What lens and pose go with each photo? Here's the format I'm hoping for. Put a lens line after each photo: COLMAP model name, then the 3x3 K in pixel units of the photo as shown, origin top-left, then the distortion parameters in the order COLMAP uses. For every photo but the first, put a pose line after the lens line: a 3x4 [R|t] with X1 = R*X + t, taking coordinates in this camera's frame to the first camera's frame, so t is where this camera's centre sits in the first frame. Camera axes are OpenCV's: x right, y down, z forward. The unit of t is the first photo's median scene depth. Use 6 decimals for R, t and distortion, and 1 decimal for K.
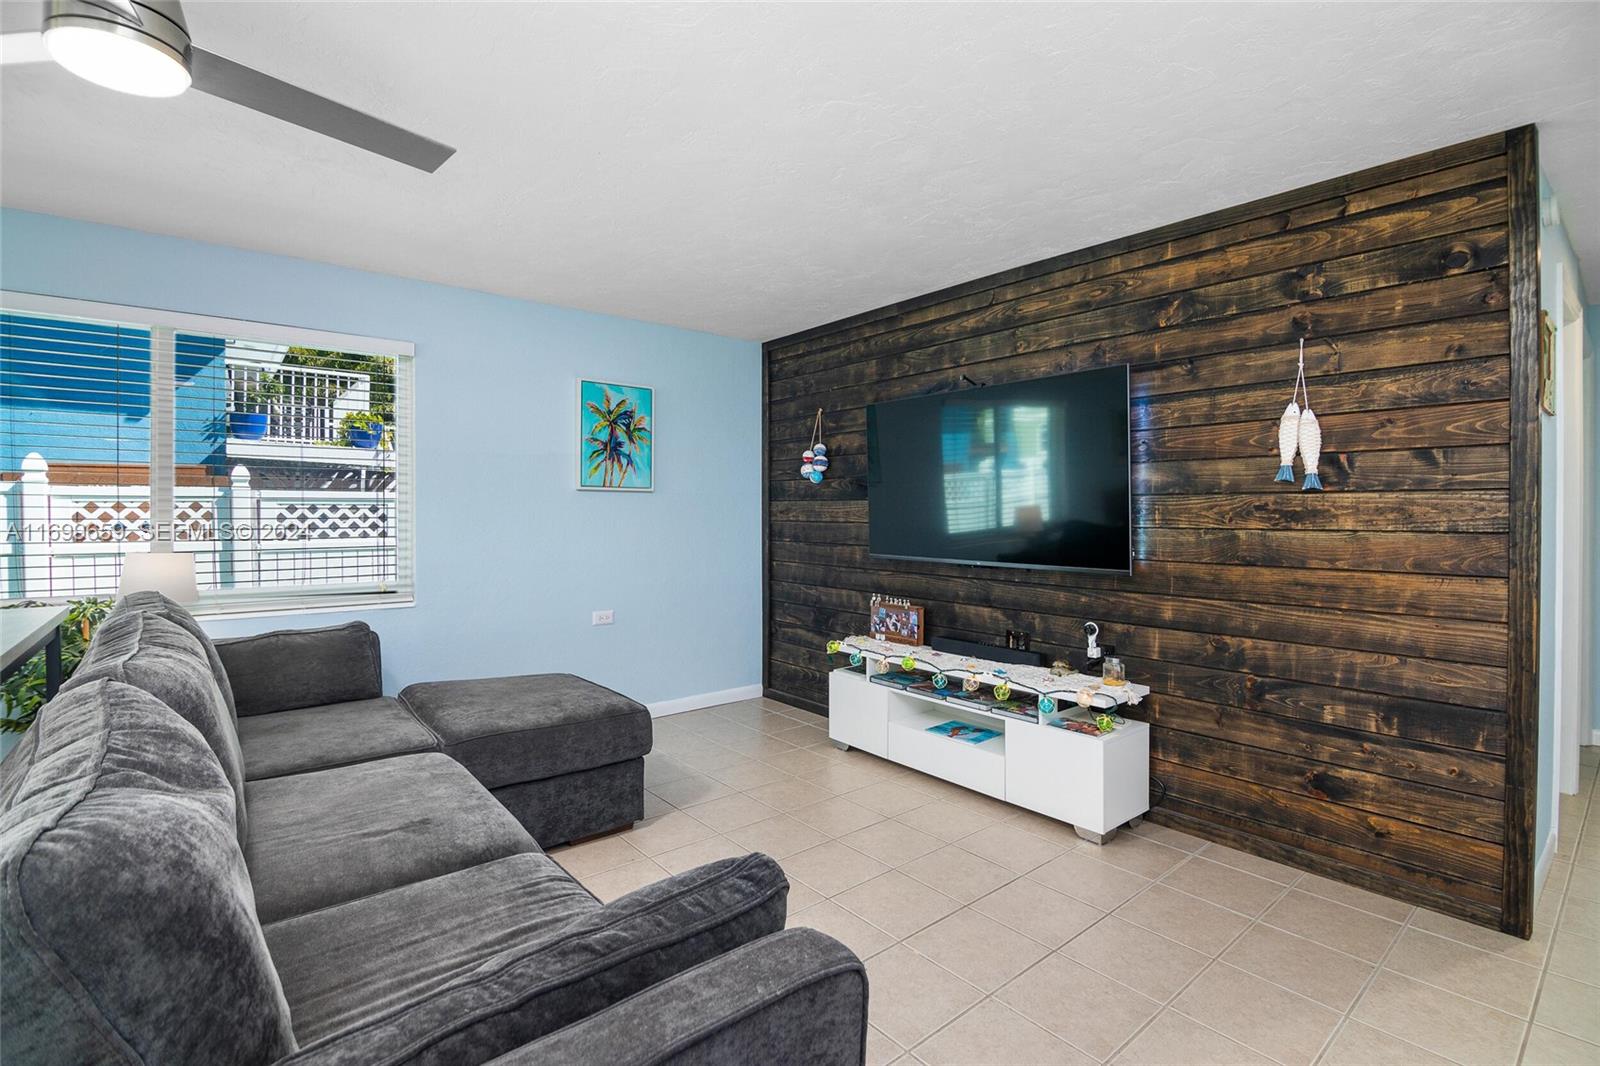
lens RADIAL K [[718.6, 0, 815.0], [0, 718.6, 516.1], [0, 0, 1]] dist [-0.008713, -0.006659]
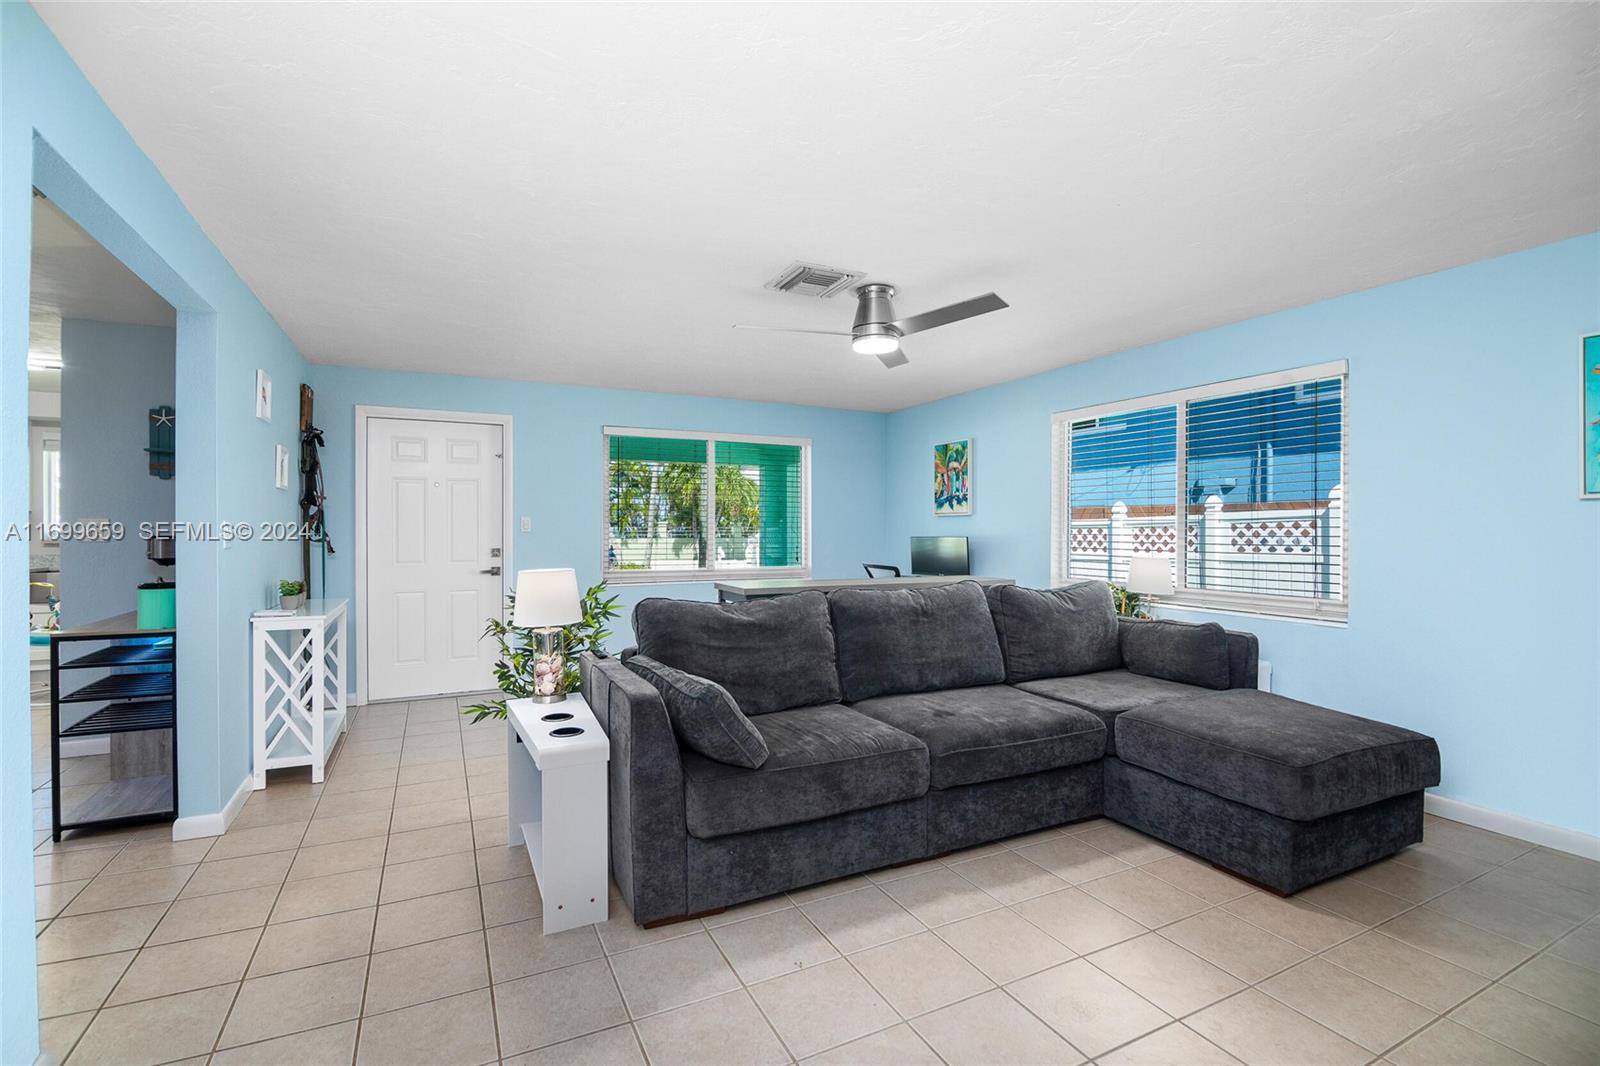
lens RADIAL K [[718.6, 0, 790.3], [0, 718.6, 523.6], [0, 0, 1]] dist [-0.008713, -0.006659]
pose [[-0.251780, -0.008824, -0.967744, 0.695436], [-0.004587, 0.999958, -0.007924, -0.006350], [0.967773, 0.002444, -0.251810, 0.628247]]
